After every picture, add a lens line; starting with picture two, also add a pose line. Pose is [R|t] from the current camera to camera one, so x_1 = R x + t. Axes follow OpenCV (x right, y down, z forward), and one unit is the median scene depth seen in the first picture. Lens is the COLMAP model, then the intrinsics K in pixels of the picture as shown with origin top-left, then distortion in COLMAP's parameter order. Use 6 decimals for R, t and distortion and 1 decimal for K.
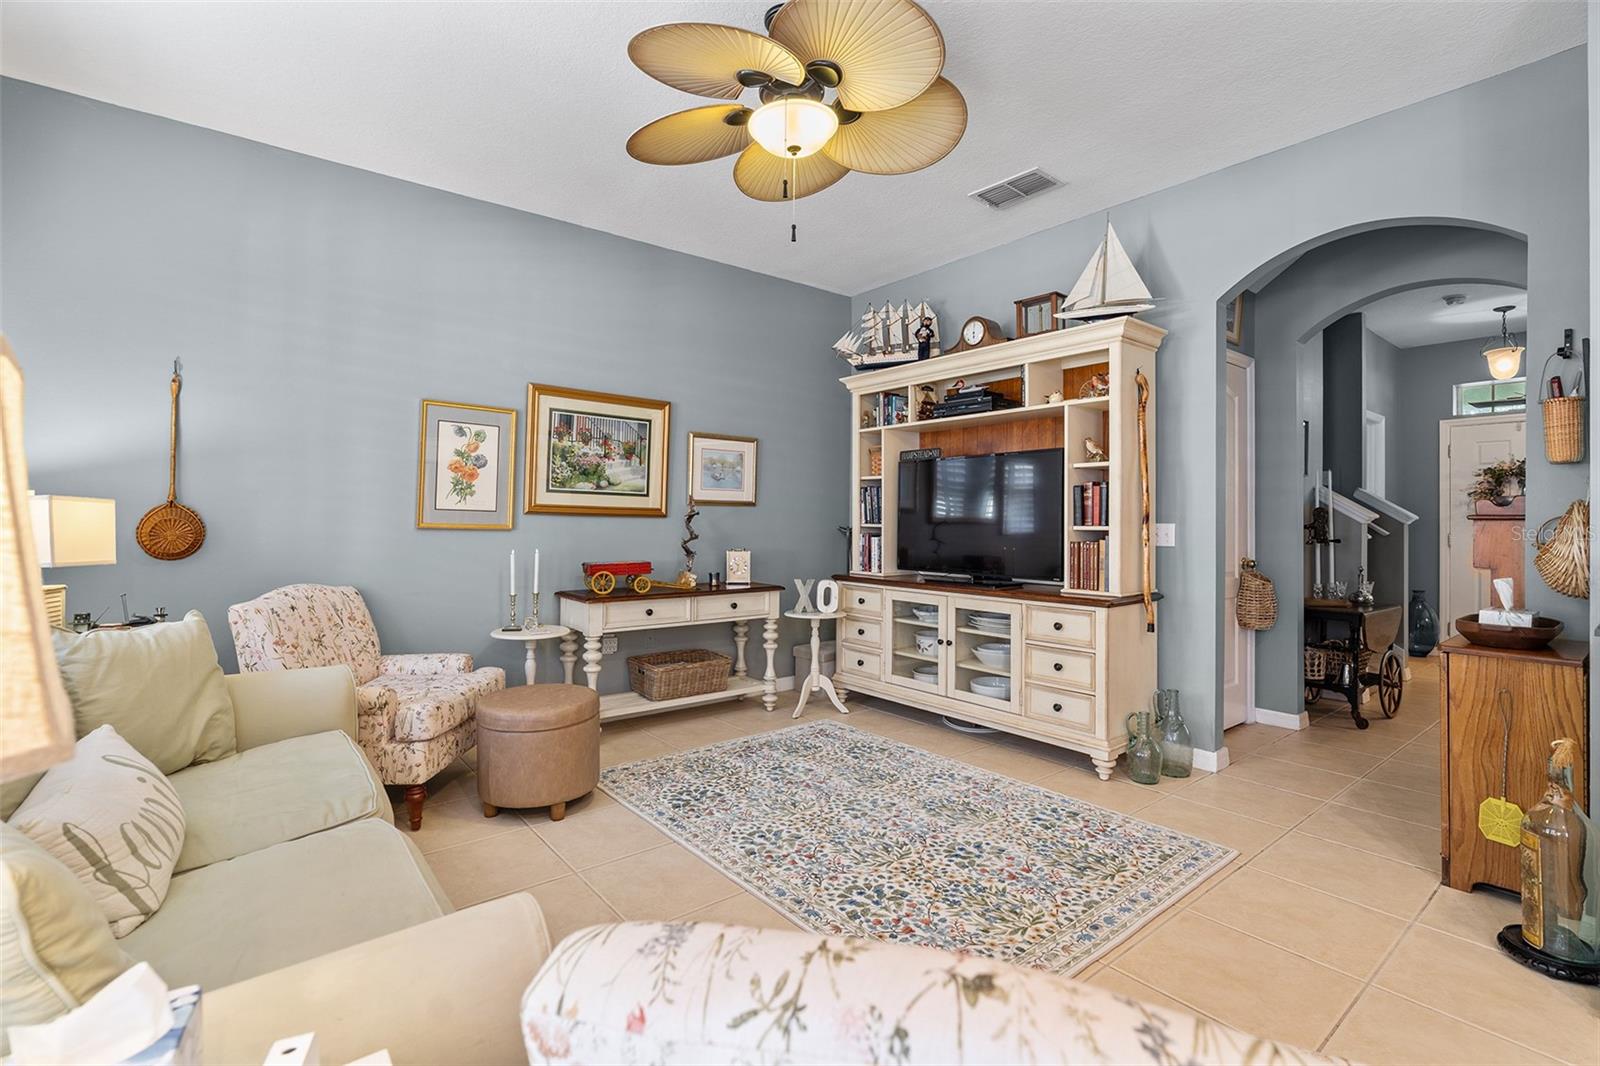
lens RADIAL K [[725.7, 0, 795.3], [0, 725.7, 516.5], [0, 0, 1]] dist [-0.005164, 0.001065]
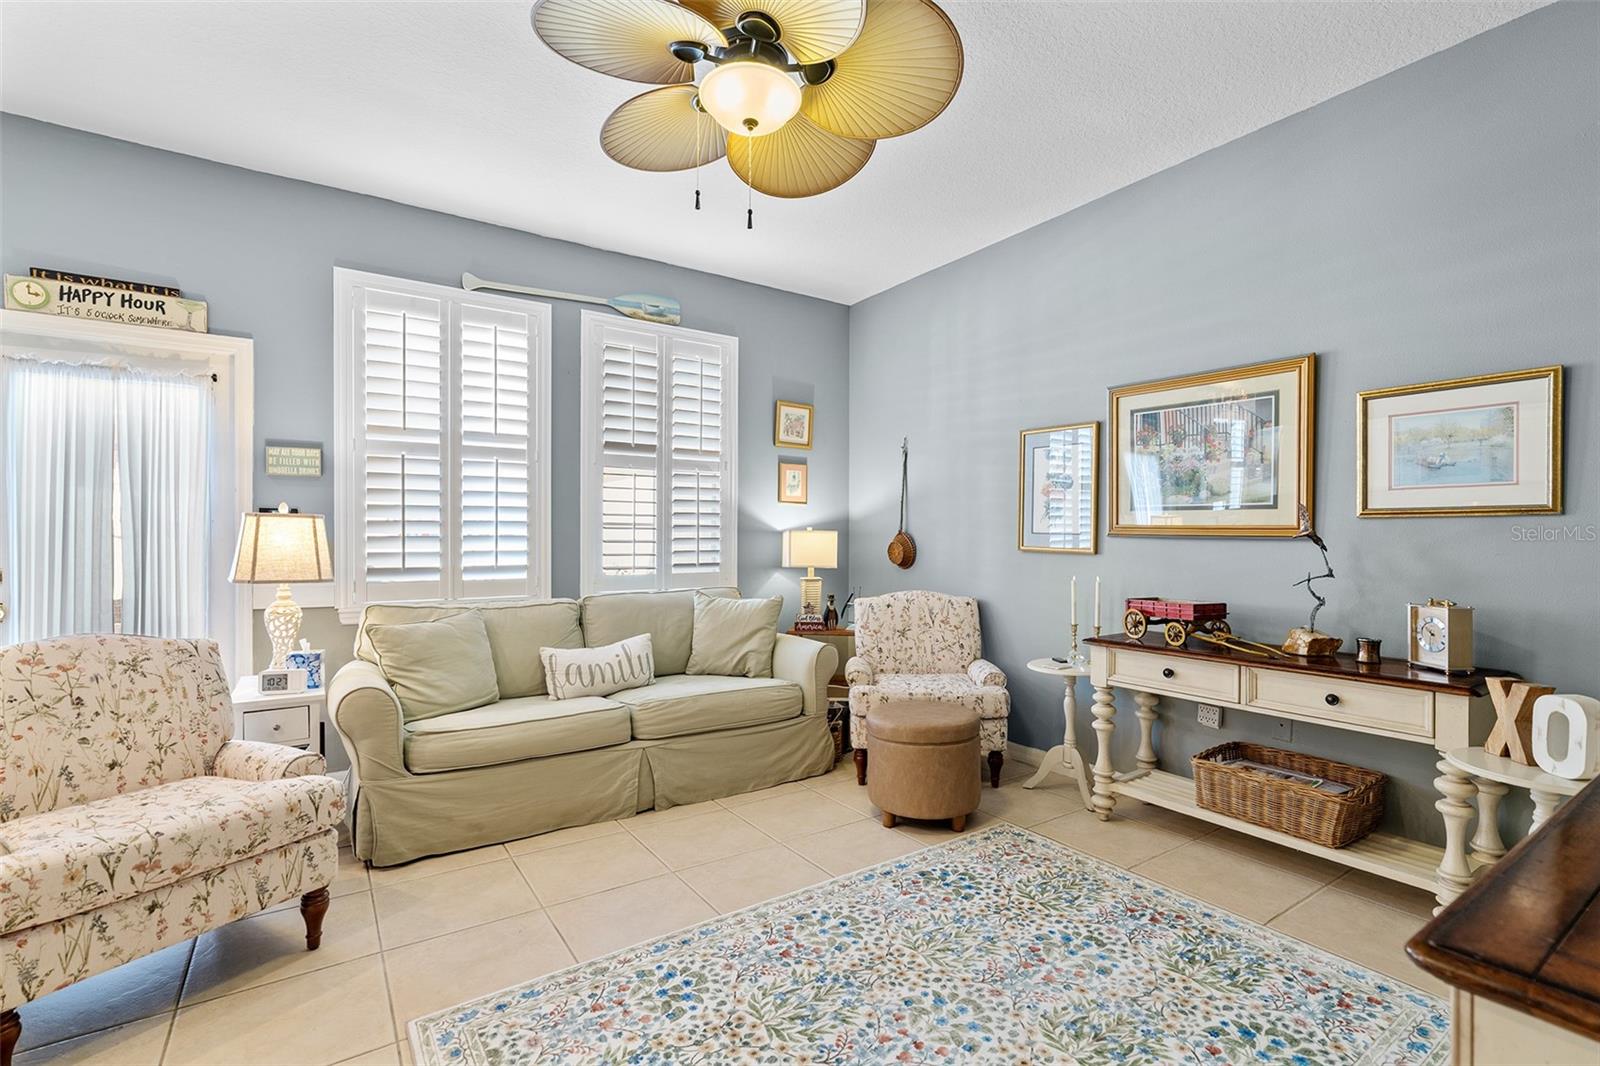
lens RADIAL K [[725.7, 0, 802.8], [0, 725.7, 539.1], [0, 0, 1]] dist [-0.005164, 0.001065]
pose [[-0.069905, -0.002701, -0.997550, 0.595011], [0.003452, 0.999990, -0.002949, 0.000782], [0.997548, -0.003649, -0.069895, 0.764706]]
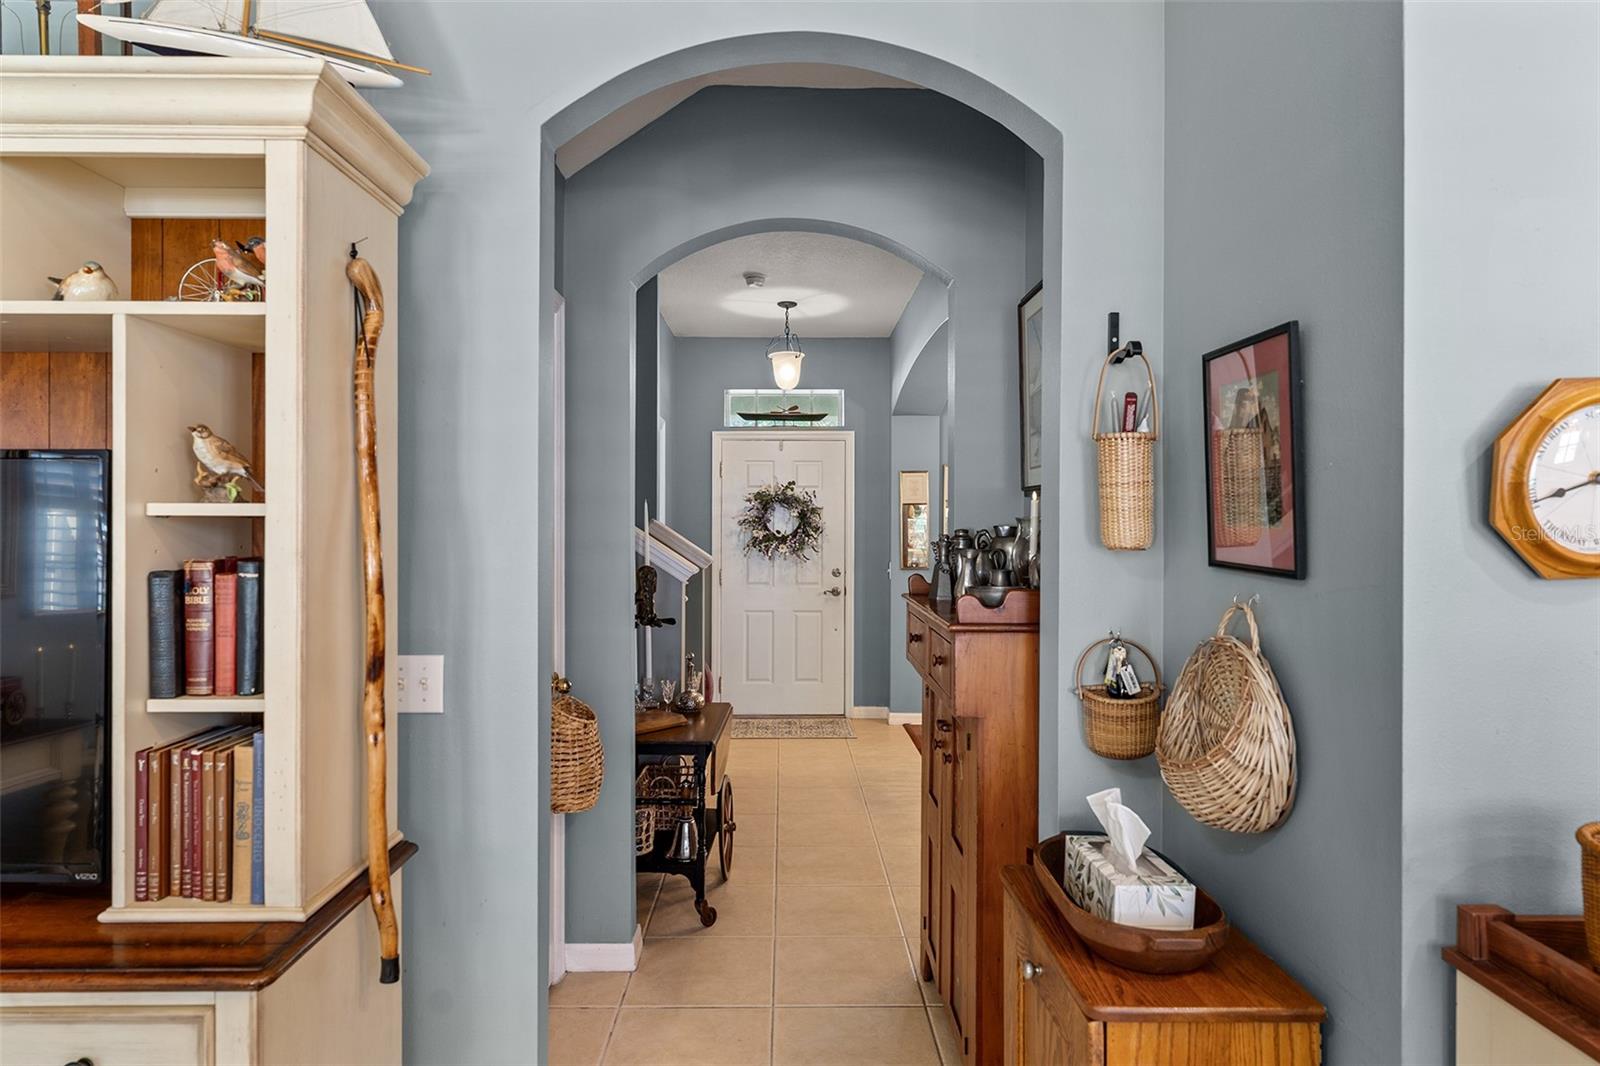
lens RADIAL K [[905.2, 0, 800.6], [0, 905.2, 521.0], [0, 0, 1]] dist [-0.009732, -0.000328]
pose [[0.606686, -0.003492, 0.794934, 0.246840], [-0.003555, 0.999968, 0.007106, -0.069741], [-0.794933, -0.007137, 0.606655, 0.540782]]
